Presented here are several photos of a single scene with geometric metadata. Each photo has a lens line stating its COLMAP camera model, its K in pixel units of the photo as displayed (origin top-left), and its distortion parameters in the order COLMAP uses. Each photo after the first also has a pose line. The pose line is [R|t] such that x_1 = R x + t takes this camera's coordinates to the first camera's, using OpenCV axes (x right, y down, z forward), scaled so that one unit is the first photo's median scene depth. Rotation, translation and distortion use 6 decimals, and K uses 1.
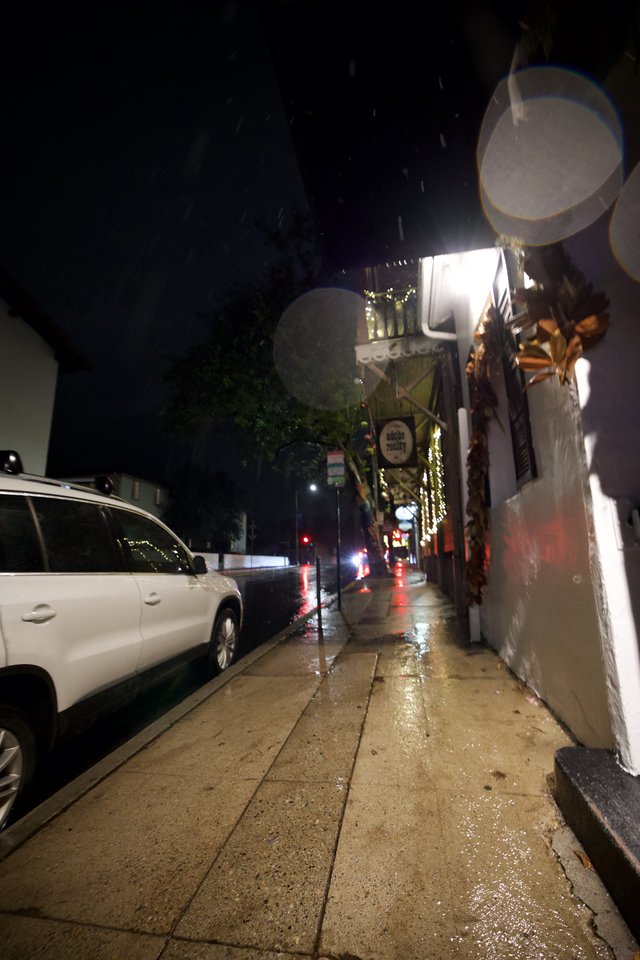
lens RADIAL K [[419.8, 0, 320.0], [0, 419.8, 480.0], [0, 0, 1]] dist [-0.028222, 0.000061]
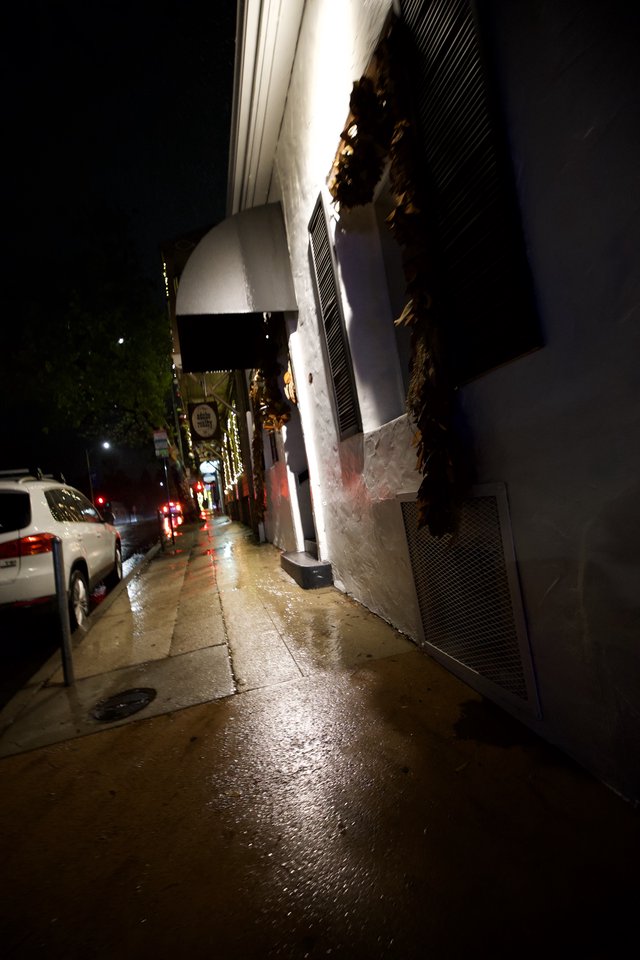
lens RADIAL K [[419.8, 0, 320.0], [0, 419.8, 480.0], [0, 0, 1]] dist [-0.028222, 0.000061]
pose [[0.888725, -0.087255, 0.450060, -0.082150], [0.032425, 0.991226, 0.128143, -0.044274], [-0.457292, -0.099291, 0.883757, -0.283131]]
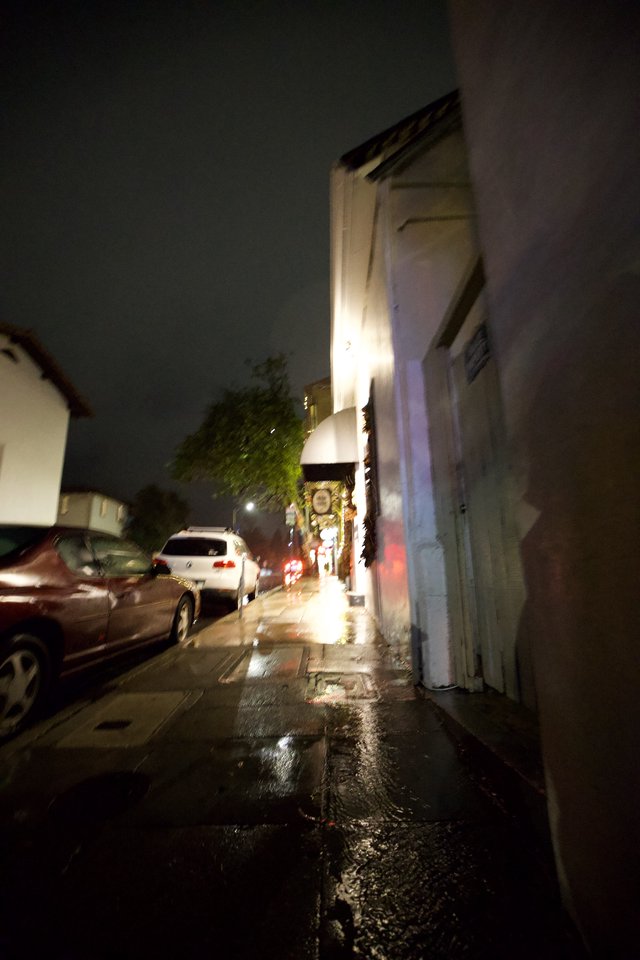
lens RADIAL K [[419.8, 0, 320.0], [0, 419.8, 480.0], [0, 0, 1]] dist [-0.028222, 0.000061]
pose [[0.984596, 0.045402, 0.168847, -0.110522], [-0.039677, 0.998522, -0.037131, -0.083878], [-0.170284, 0.029859, 0.984943, -0.635387]]
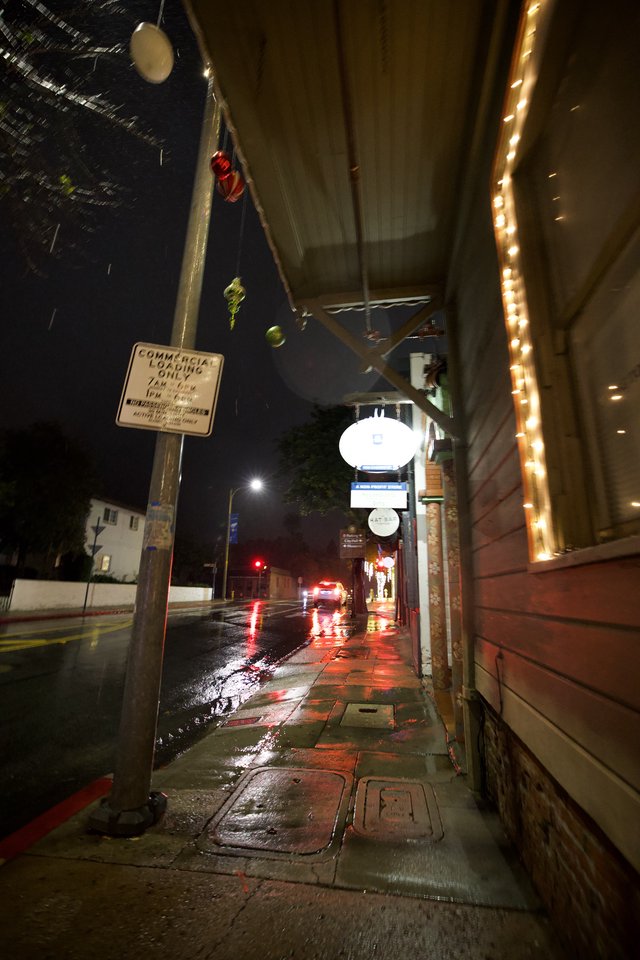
lens RADIAL K [[419.8, 0, 320.0], [0, 419.8, 480.0], [0, 0, 1]] dist [-0.028222, 0.000061]
pose [[0.998148, 0.057232, 0.020630, 0.318805], [-0.055931, 0.996694, -0.058937, 0.205370], [-0.023935, 0.057674, 0.998049, 1.525782]]
